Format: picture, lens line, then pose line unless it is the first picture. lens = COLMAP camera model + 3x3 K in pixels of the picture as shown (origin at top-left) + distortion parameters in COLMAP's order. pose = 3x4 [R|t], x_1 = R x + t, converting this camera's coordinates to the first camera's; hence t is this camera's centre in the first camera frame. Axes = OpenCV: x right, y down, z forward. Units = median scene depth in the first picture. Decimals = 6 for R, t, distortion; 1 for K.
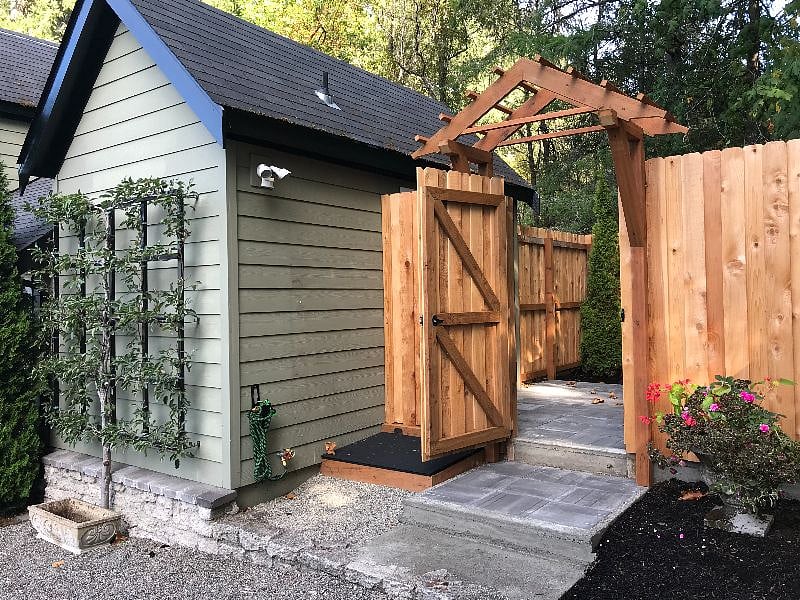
lens RADIAL K [[658.2, 0, 398.2], [0, 658.2, 296.9], [0, 0, 1]] dist [0.013876, -0.017582]
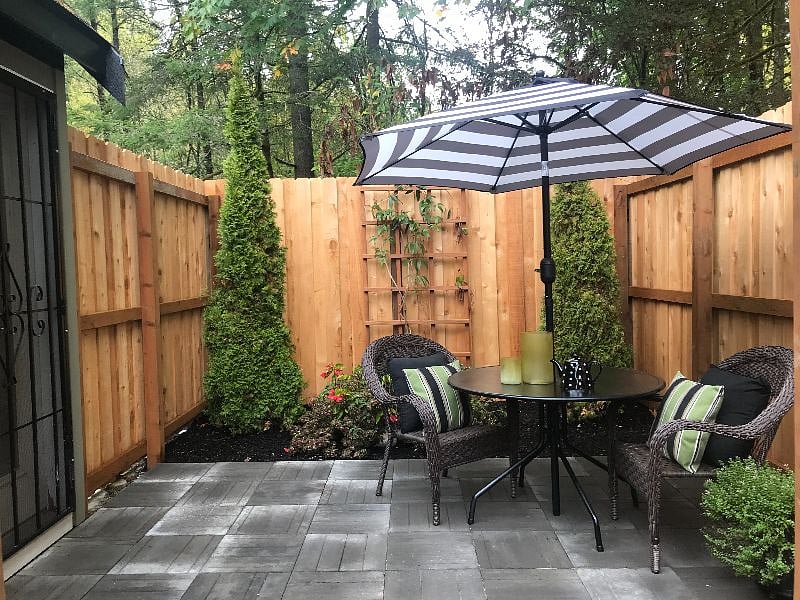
lens RADIAL K [[658.2, 0, 395.9], [0, 658.2, 297.7], [0, 0, 1]] dist [0.013876, -0.017582]
pose [[0.815485, -0.025081, 0.578235, 0.093937], [0.007622, 0.999439, 0.032603, -0.010363], [-0.578728, -0.022180, 0.815219, 0.481421]]
